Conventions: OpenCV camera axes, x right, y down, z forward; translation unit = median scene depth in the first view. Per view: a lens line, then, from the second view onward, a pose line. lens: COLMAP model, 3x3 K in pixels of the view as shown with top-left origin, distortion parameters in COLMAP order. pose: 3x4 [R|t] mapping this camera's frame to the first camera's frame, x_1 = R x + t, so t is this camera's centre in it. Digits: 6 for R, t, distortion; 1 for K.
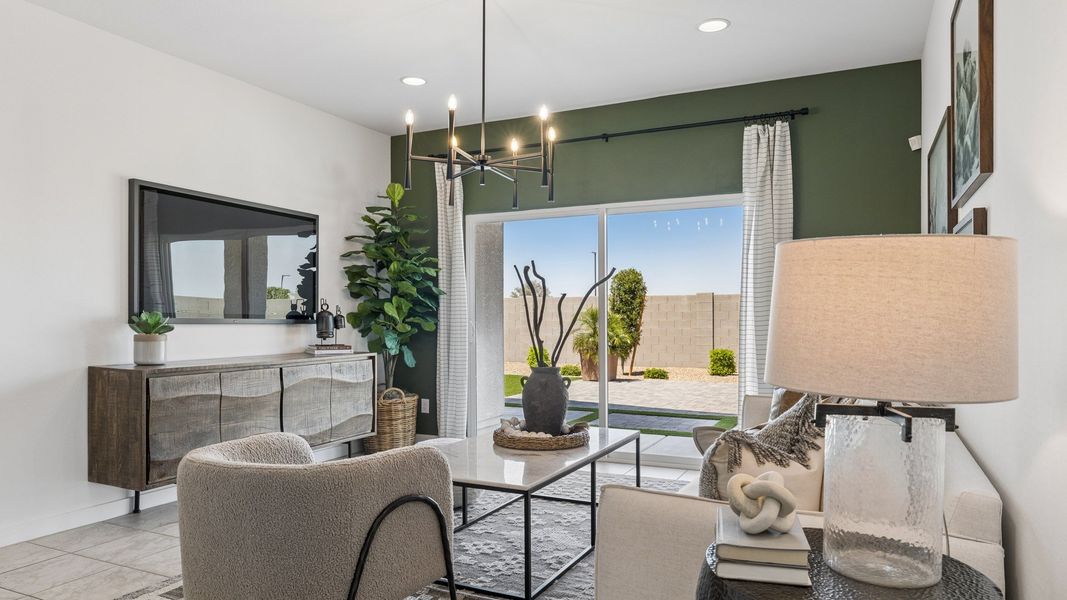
lens RADIAL K [[677.5, 0, 532.6], [0, 677.5, 320.6], [0, 0, 1]] dist [0.002883, 0.000430]
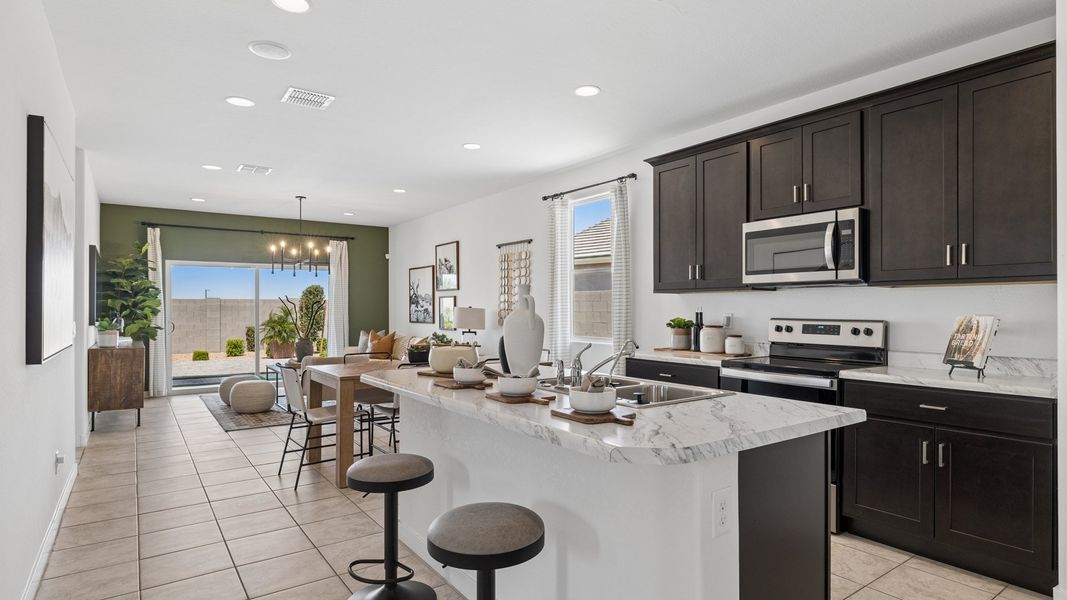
lens RADIAL K [[560.5, 0, 533.6], [0, 560.5, 305.3], [0, 0, 1]] dist [-0.002177, -0.000227]
pose [[0.475954, 0.006345, 0.879447, -1.153481], [0.010477, 0.999862, -0.012884, -0.015396], [-0.879408, 0.015346, 0.475822, -0.632505]]
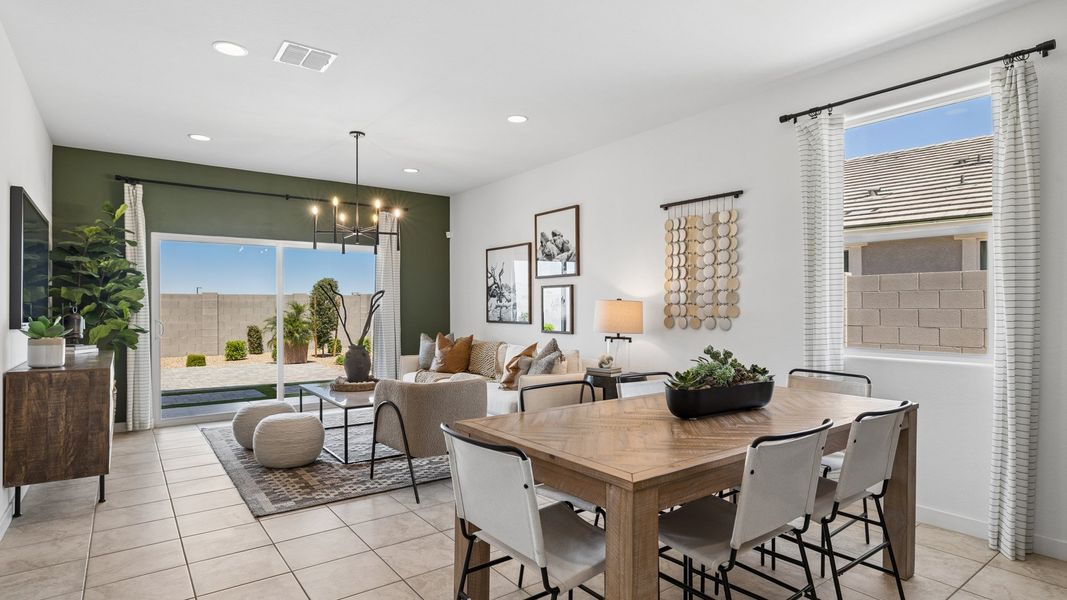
lens RADIAL K [[553.4, 0, 533.8], [0, 553.4, 304.3], [0, 0, 1]] dist [-0.004466, 0.000446]
pose [[0.459682, 0.006065, 0.888063, -0.834372], [0.009188, 0.999891, -0.011585, -0.013900], [-0.888036, 0.013485, 0.459576, -0.057663]]
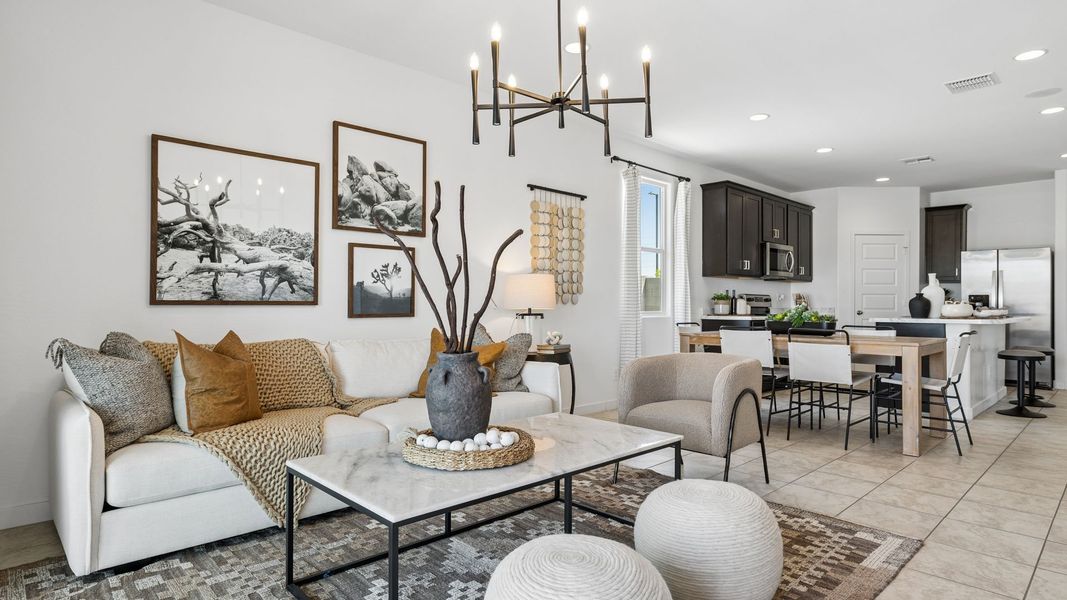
lens RADIAL K [[588.0, 0, 537.2], [0, 588.0, 299.7], [0, 0, 1]] dist [-0.003951, 0.000332]
pose [[-0.941690, -0.001793, 0.336478, -0.215600], [-0.000411, 0.999991, 0.004177, 0.007428], [-0.336482, 0.003795, -0.941682, 1.232456]]
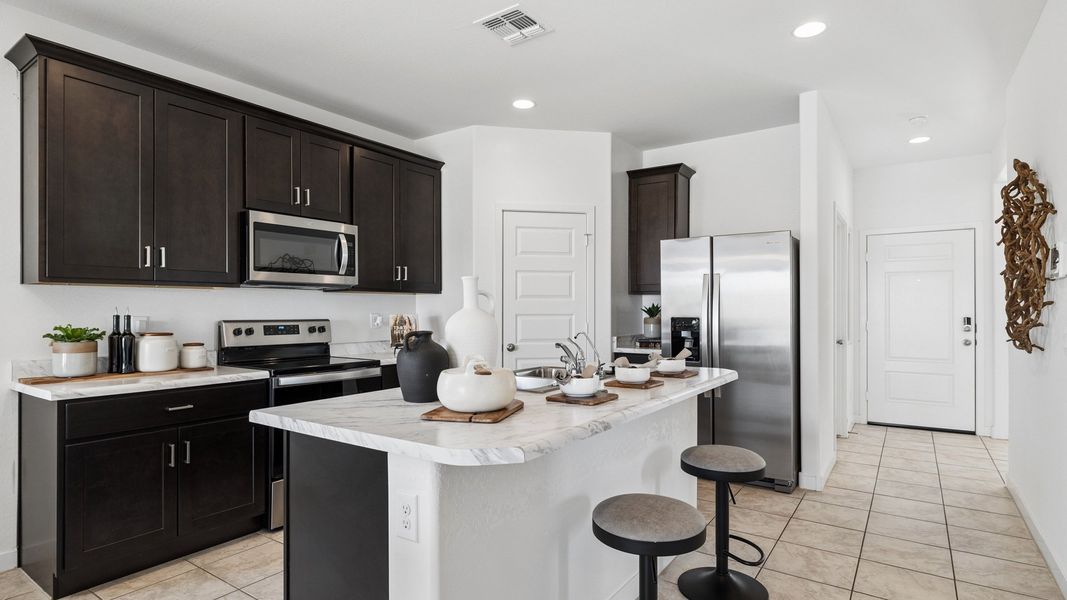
lens RADIAL K [[547.1, 0, 537.6], [0, 547.1, 306.5], [0, 0, 1]] dist [-0.002811, -0.000037]
pose [[-0.989000, 0.004064, 0.147862, -0.737019], [0.005196, 0.999960, 0.007273, -0.024781], [-0.147827, 0.007961, -0.988981, 0.125327]]
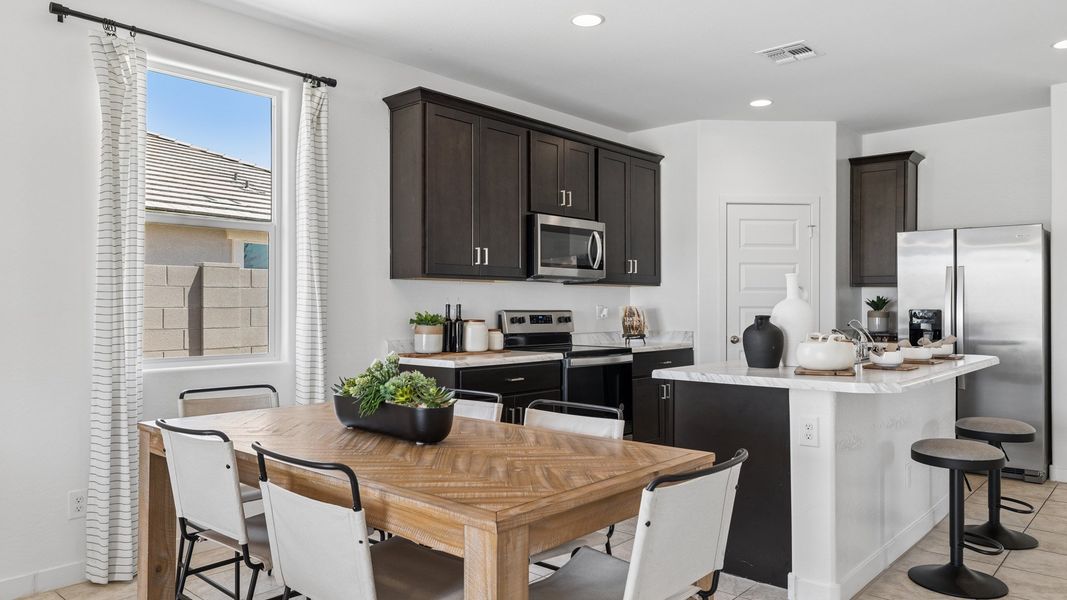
lens RADIAL K [[730.1, 0, 533.5], [0, 730.1, 300.0], [0, 0, 1]] dist [-0.001530, 0.000889]
pose [[-0.962000, 0.001945, 0.273043, -0.556477], [0.003508, 0.999980, 0.005236, -0.023891], [-0.273028, 0.005995, -0.961988, 0.521474]]
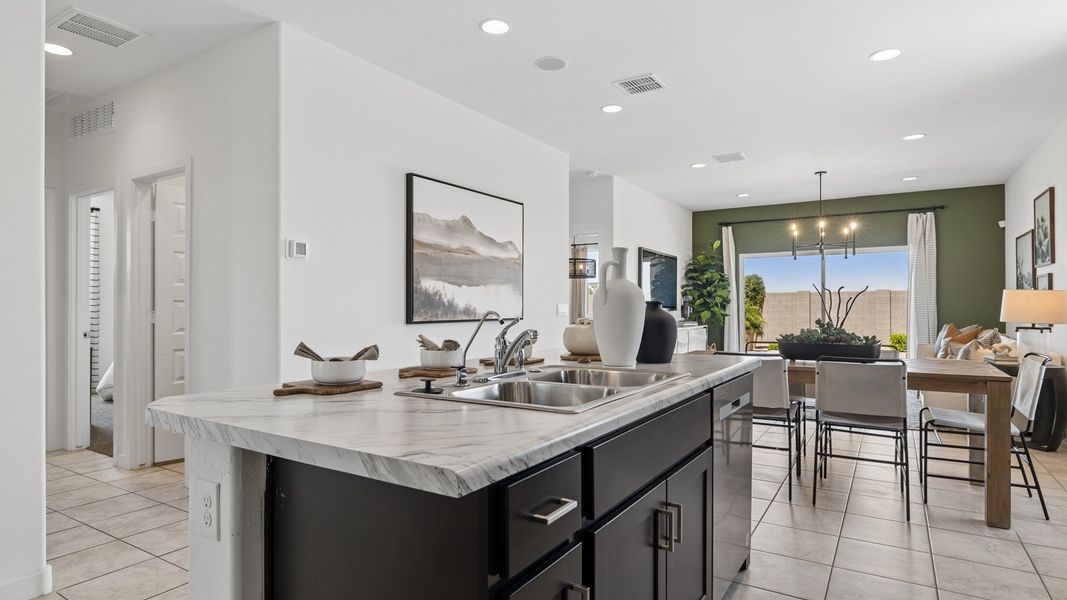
lens RADIAL K [[566.7, 0, 533.5], [0, 566.7, 300.0], [0, 0, 1]] dist [-0.013101, -0.000009]
pose [[0.993621, -0.001208, -0.112762, -0.632512], [-0.001054, 0.999800, -0.019994, 0.008144], [0.112764, 0.019985, 0.993421, -0.821322]]
